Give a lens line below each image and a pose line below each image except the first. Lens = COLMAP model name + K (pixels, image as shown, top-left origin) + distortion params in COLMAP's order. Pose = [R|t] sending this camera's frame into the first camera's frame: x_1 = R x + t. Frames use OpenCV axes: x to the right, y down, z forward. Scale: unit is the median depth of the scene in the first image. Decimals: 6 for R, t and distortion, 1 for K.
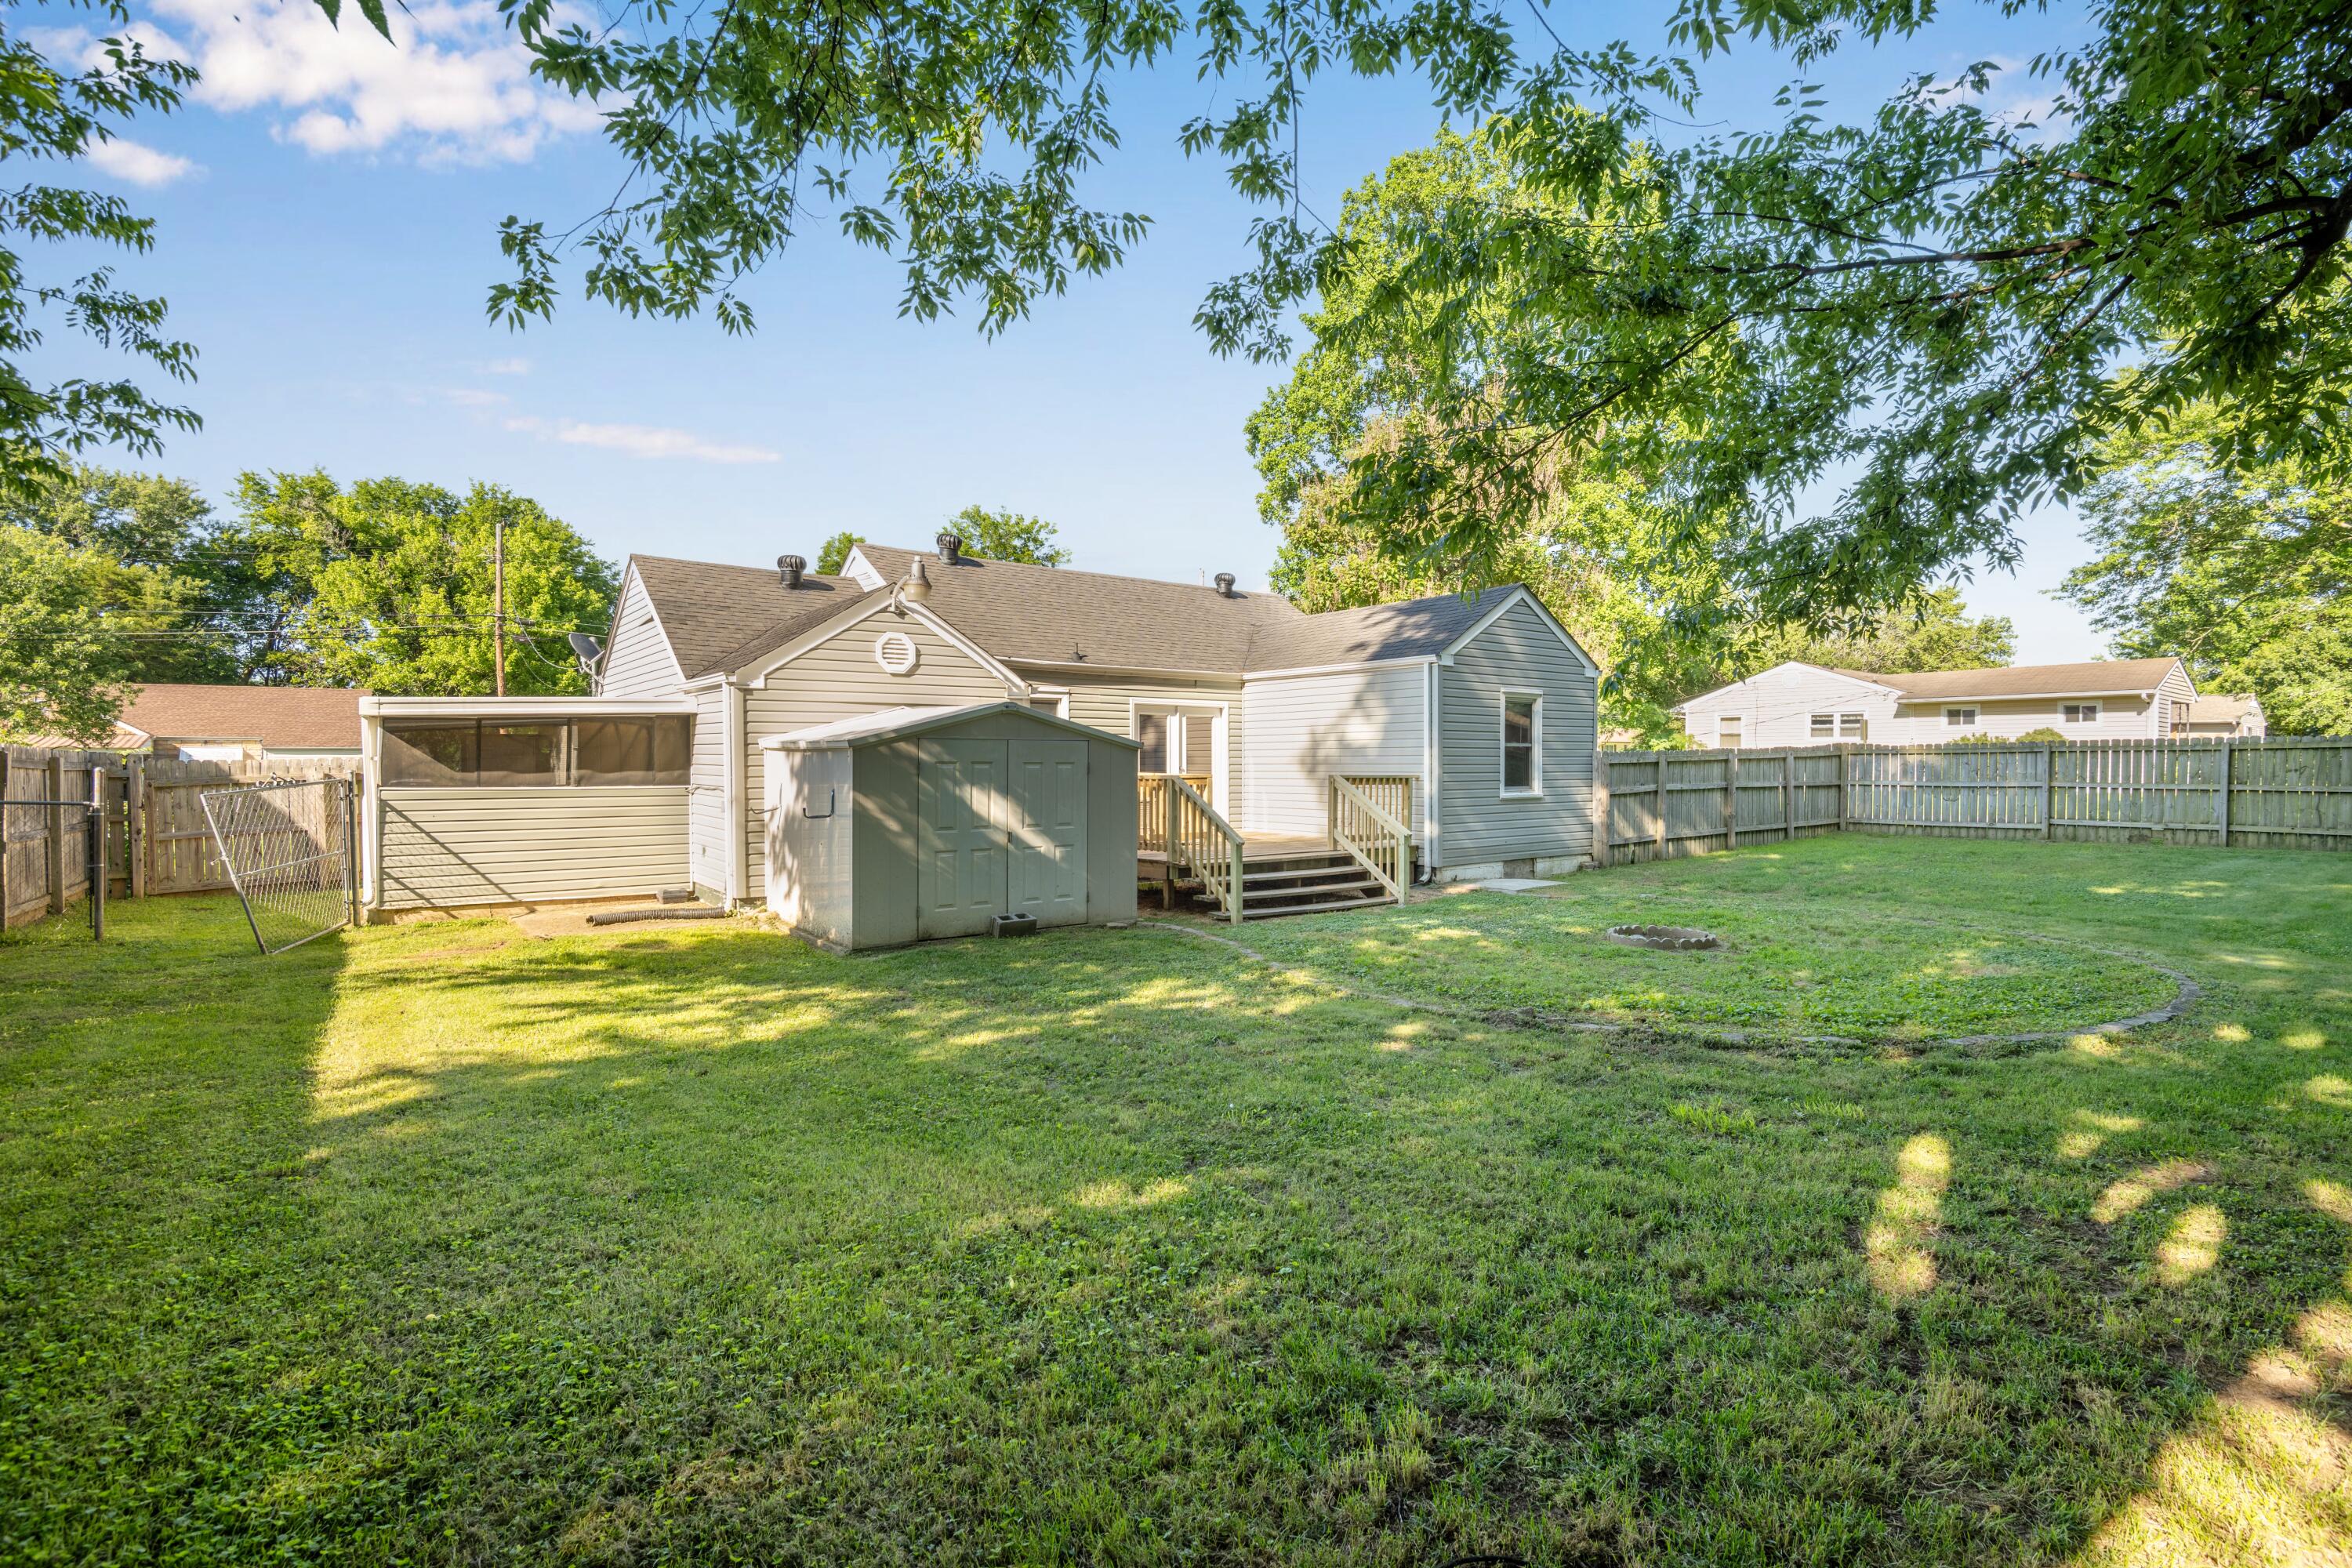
lens RADIAL K [[1085.1, 0, 1164.6], [0, 1085.1, 777.6], [0, 0, 1]] dist [-0.012995, 0.000305]
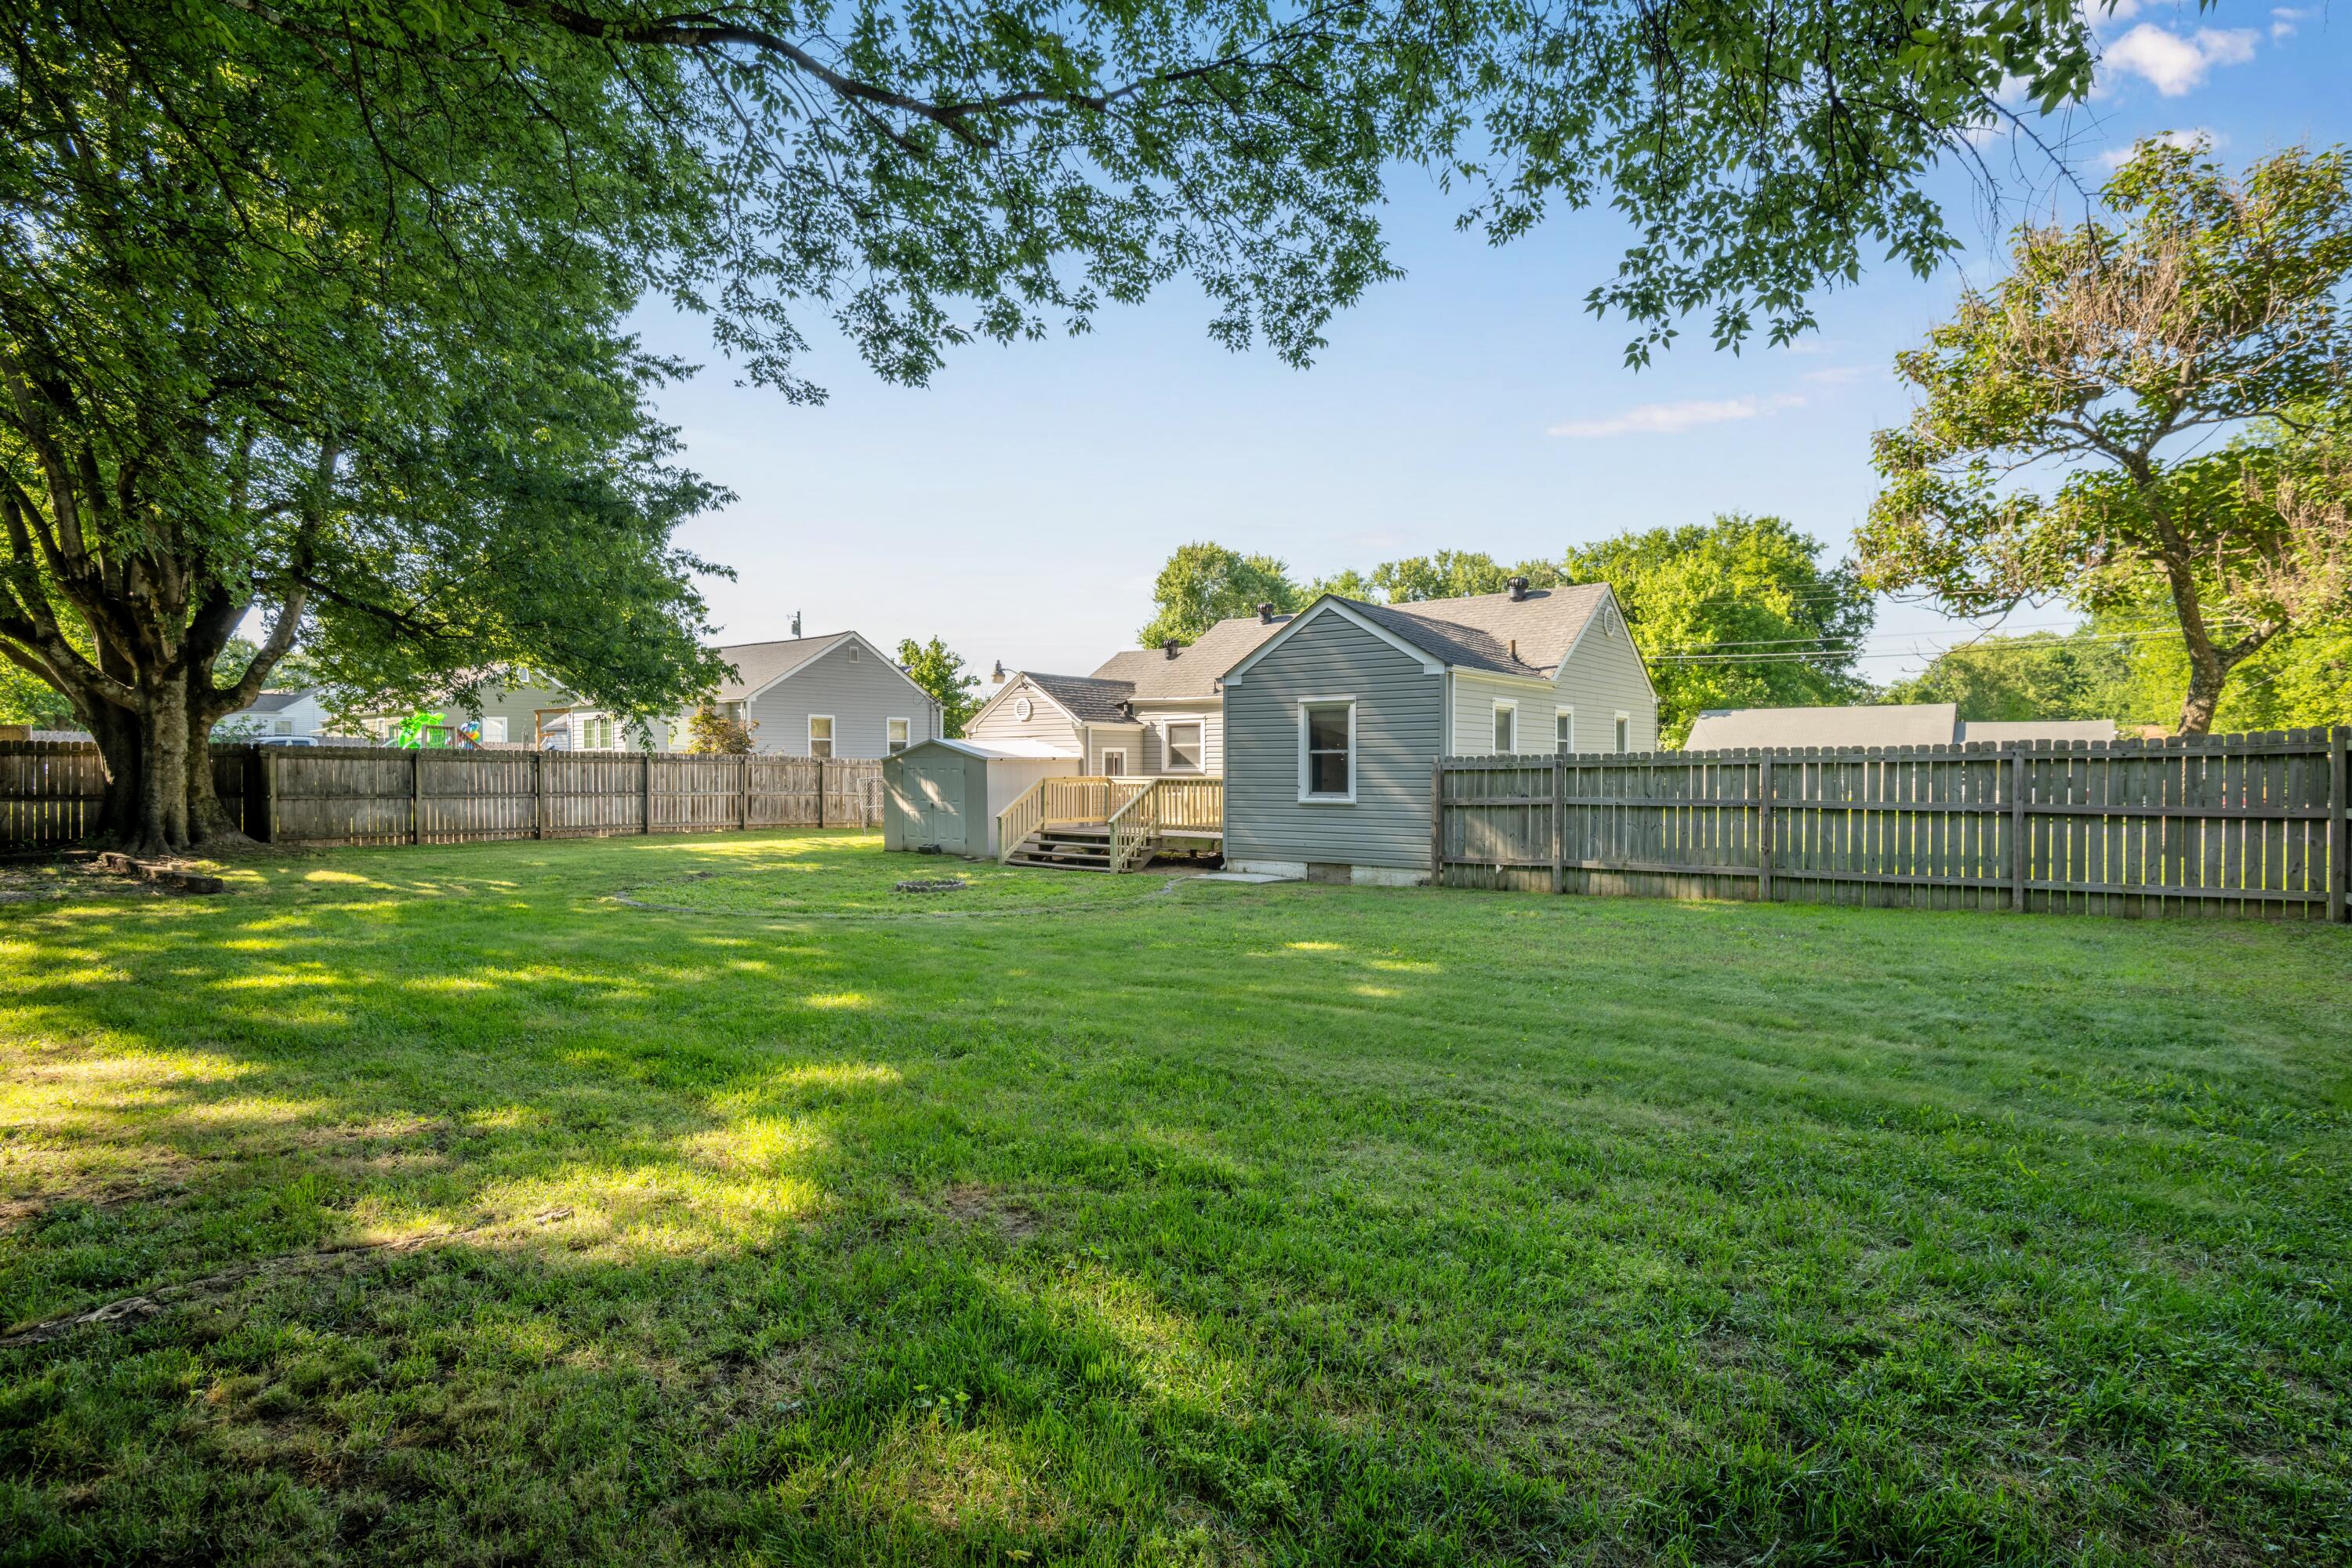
lens RADIAL K [[1128.8, 0, 1178.1], [0, 1128.8, 771.3], [0, 0, 1]] dist [-0.000569, -0.008200]
pose [[0.268385, 0.004959, -0.963299, 0.399761], [-0.011858, 0.999928, 0.001844, -0.003579], [0.963239, 0.010928, 0.268424, 0.175721]]
